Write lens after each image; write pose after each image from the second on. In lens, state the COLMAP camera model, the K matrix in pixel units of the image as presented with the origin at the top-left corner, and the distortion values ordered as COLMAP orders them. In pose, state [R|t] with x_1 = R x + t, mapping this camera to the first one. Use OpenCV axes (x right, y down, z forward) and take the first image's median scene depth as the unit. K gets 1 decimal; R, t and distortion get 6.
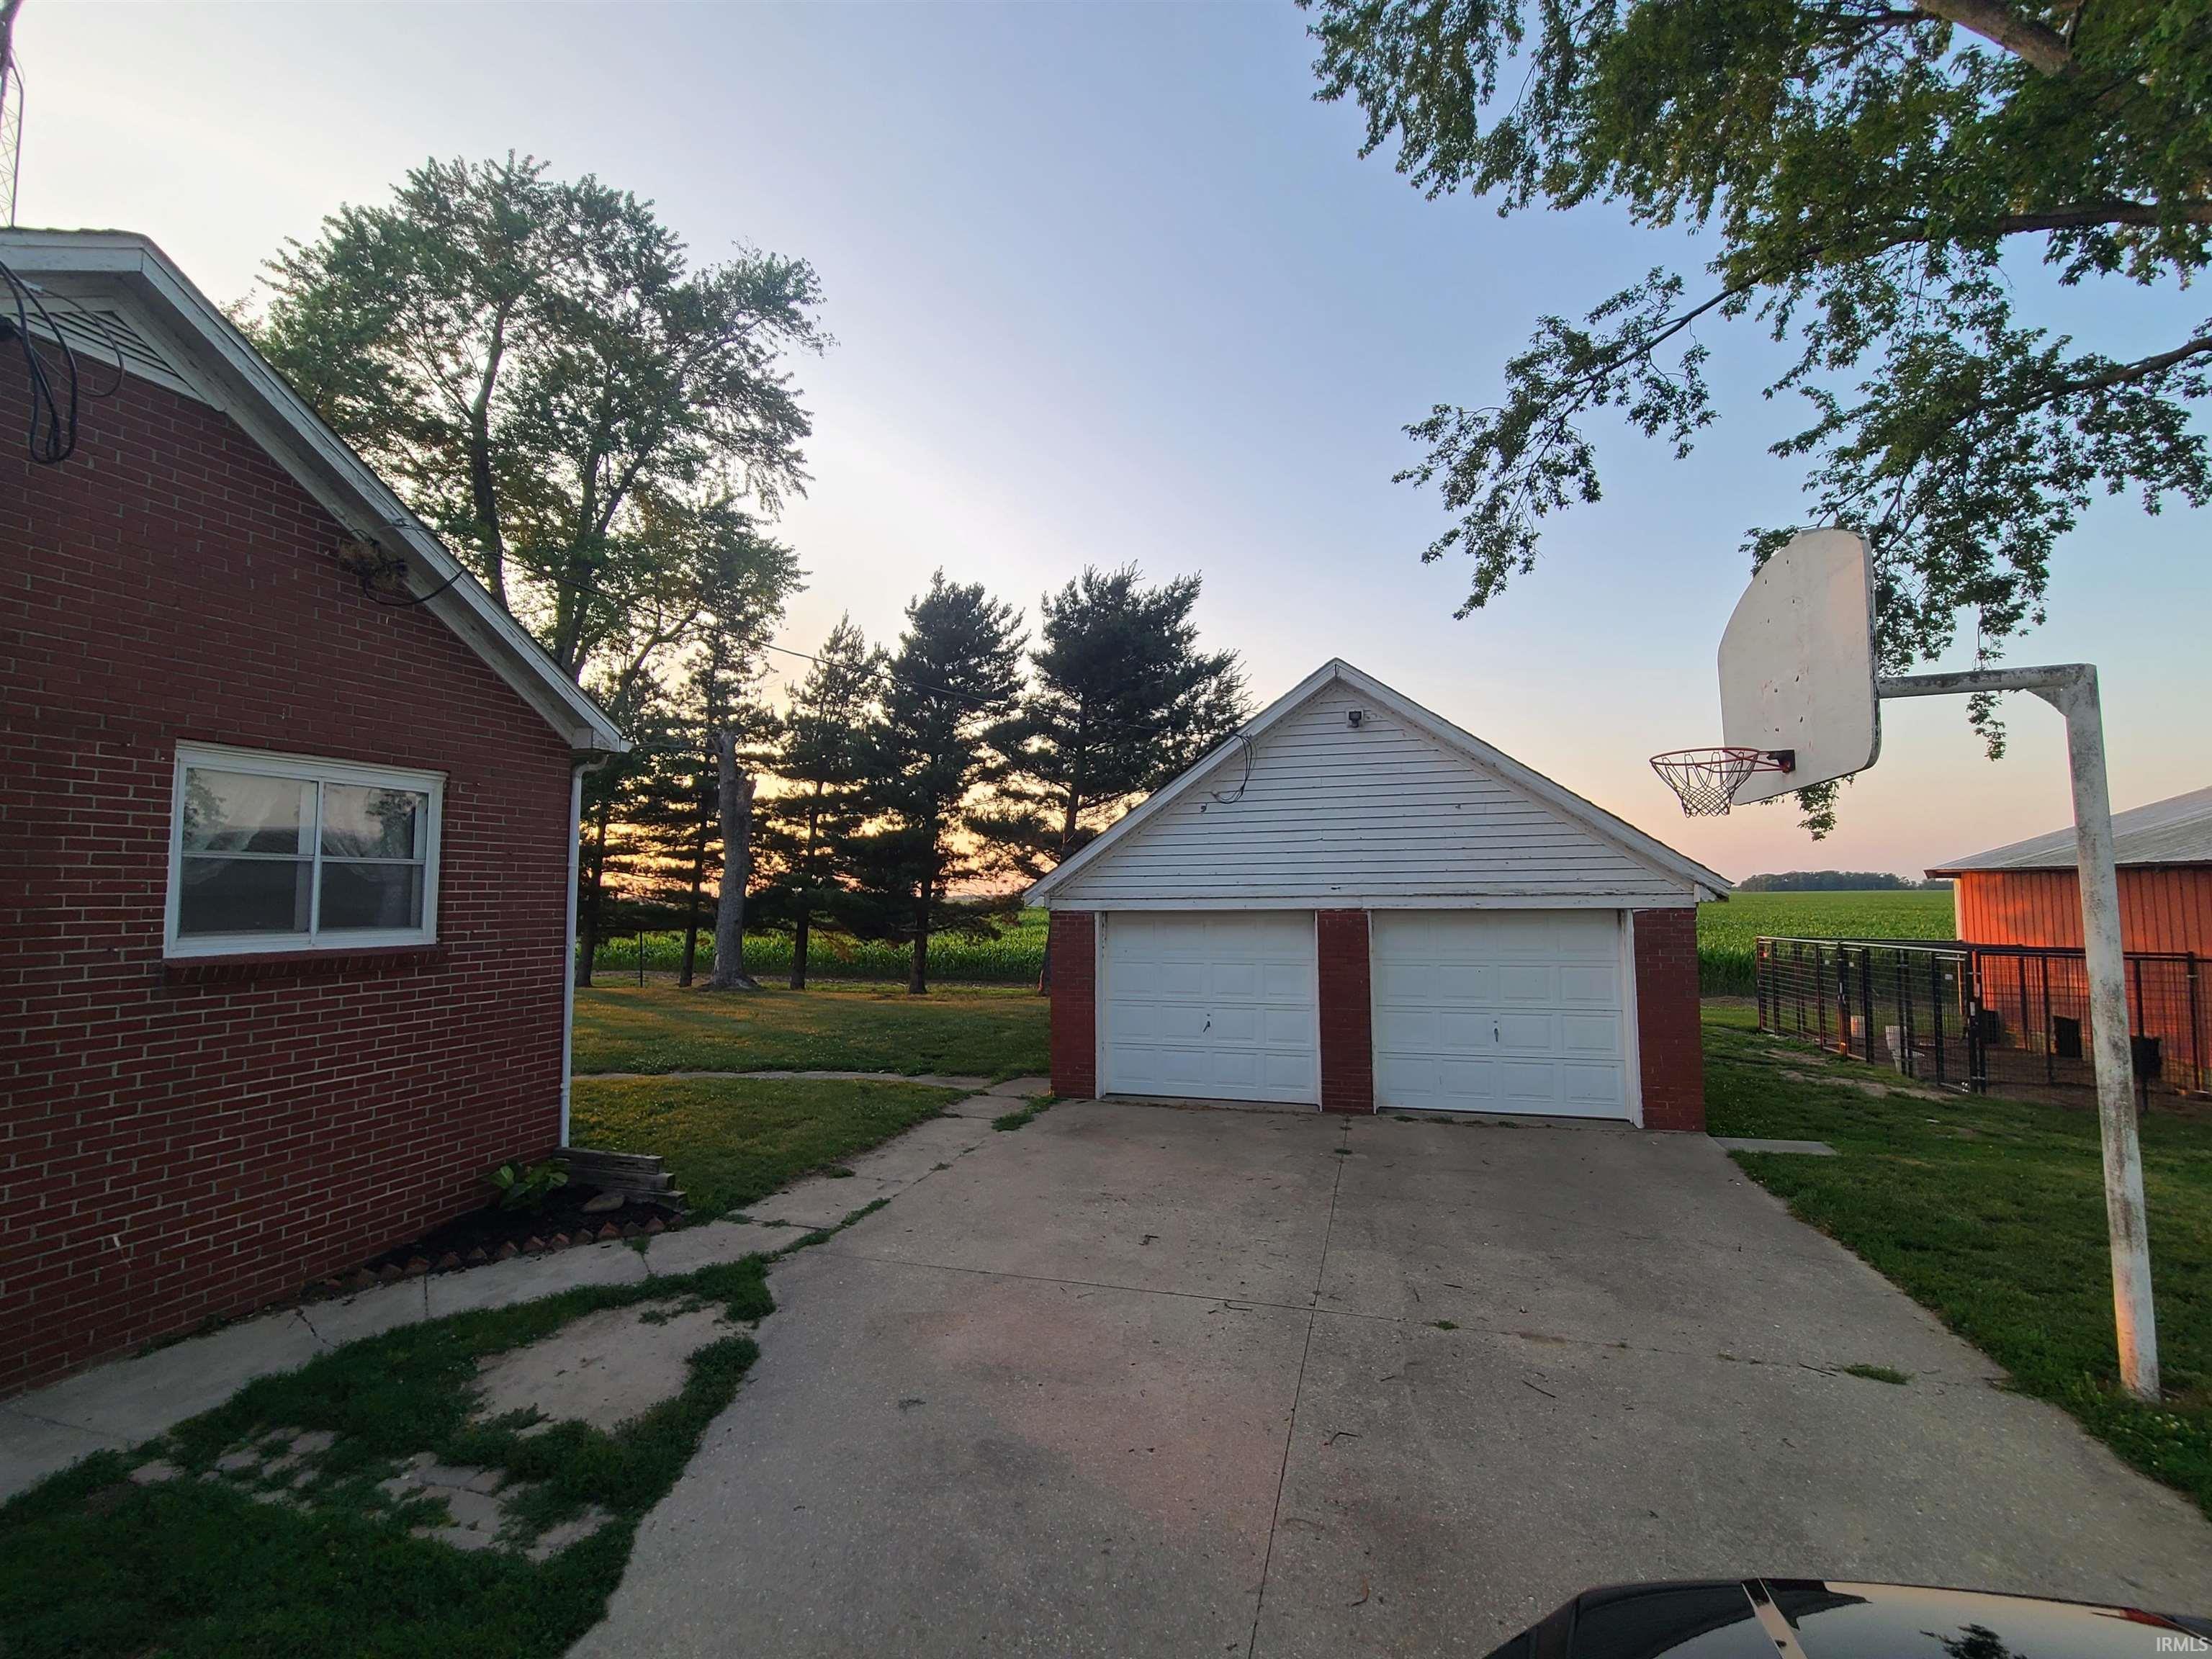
lens RADIAL K [[901.5, 0, 1123.5], [0, 901.5, 838.0], [0, 0, 1]] dist [0.001539, -0.000361]
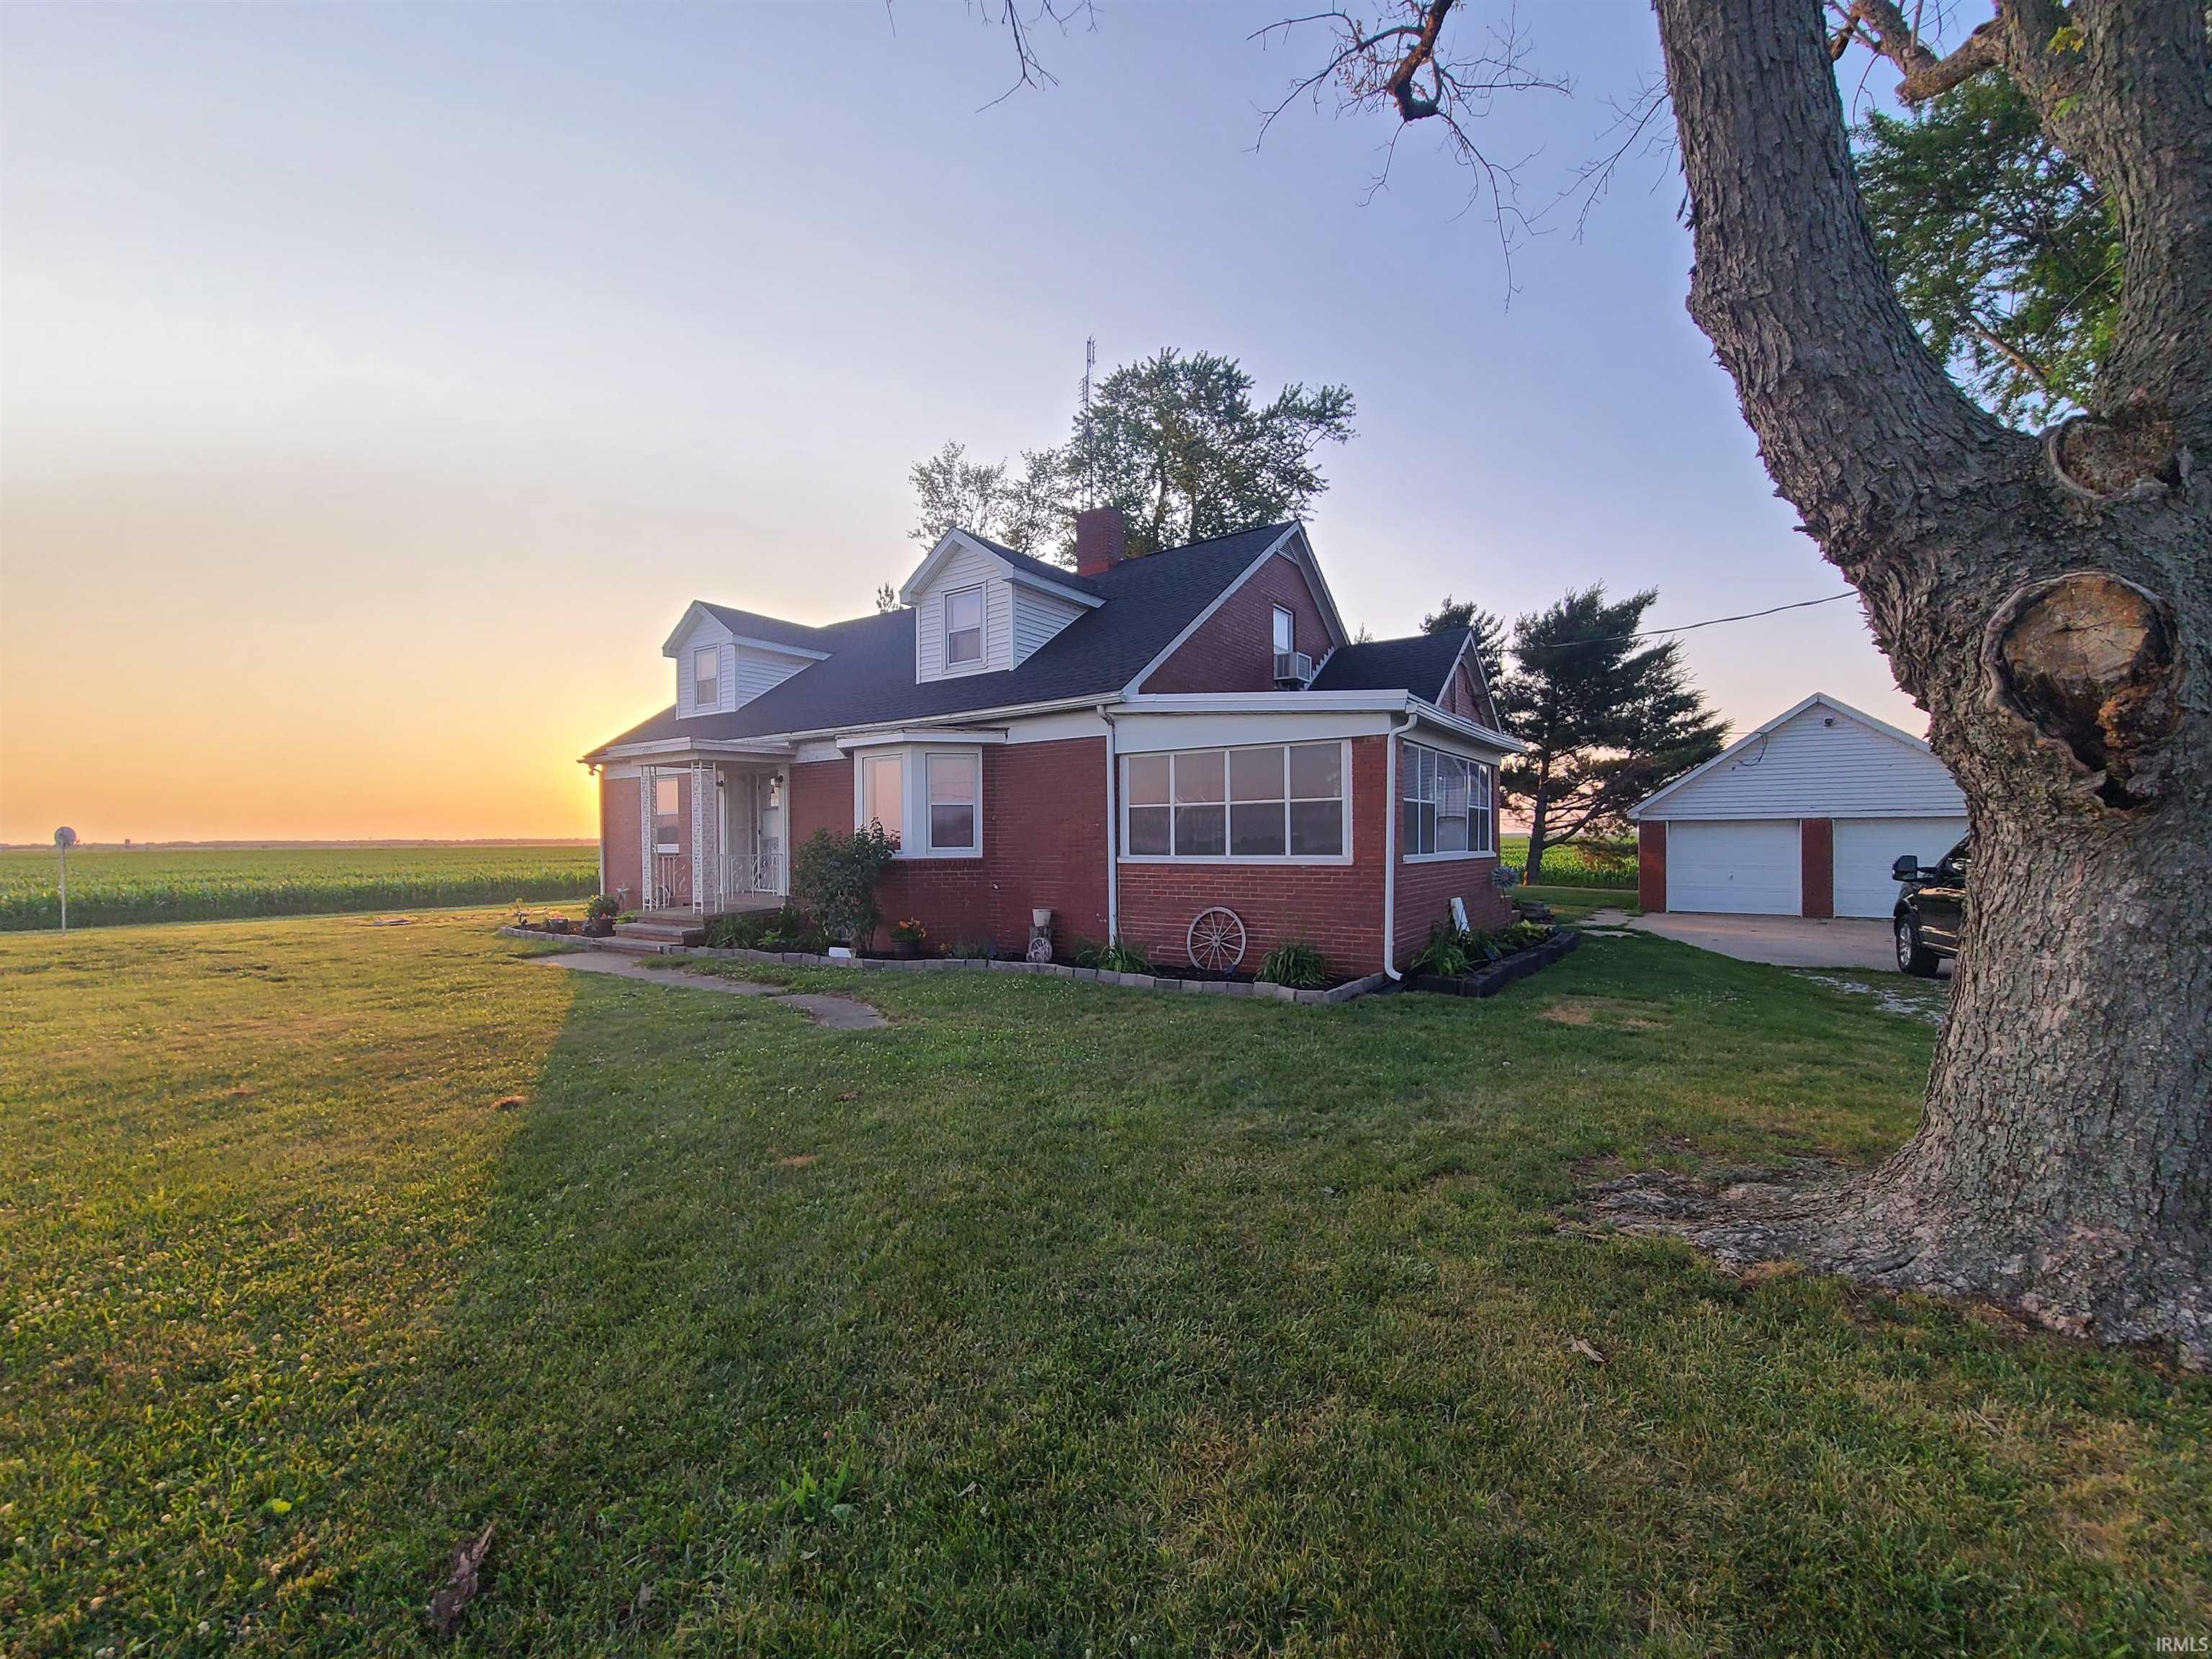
lens RADIAL K [[901.5, 0, 1115.1], [0, 901.5, 840.2], [0, 0, 1]] dist [0.001539, -0.000361]
pose [[0.947626, 0.002489, -0.319373, -0.259370], [0.020700, 0.997389, 0.069191, -0.018703], [0.318711, -0.072178, 0.945100, -0.607225]]
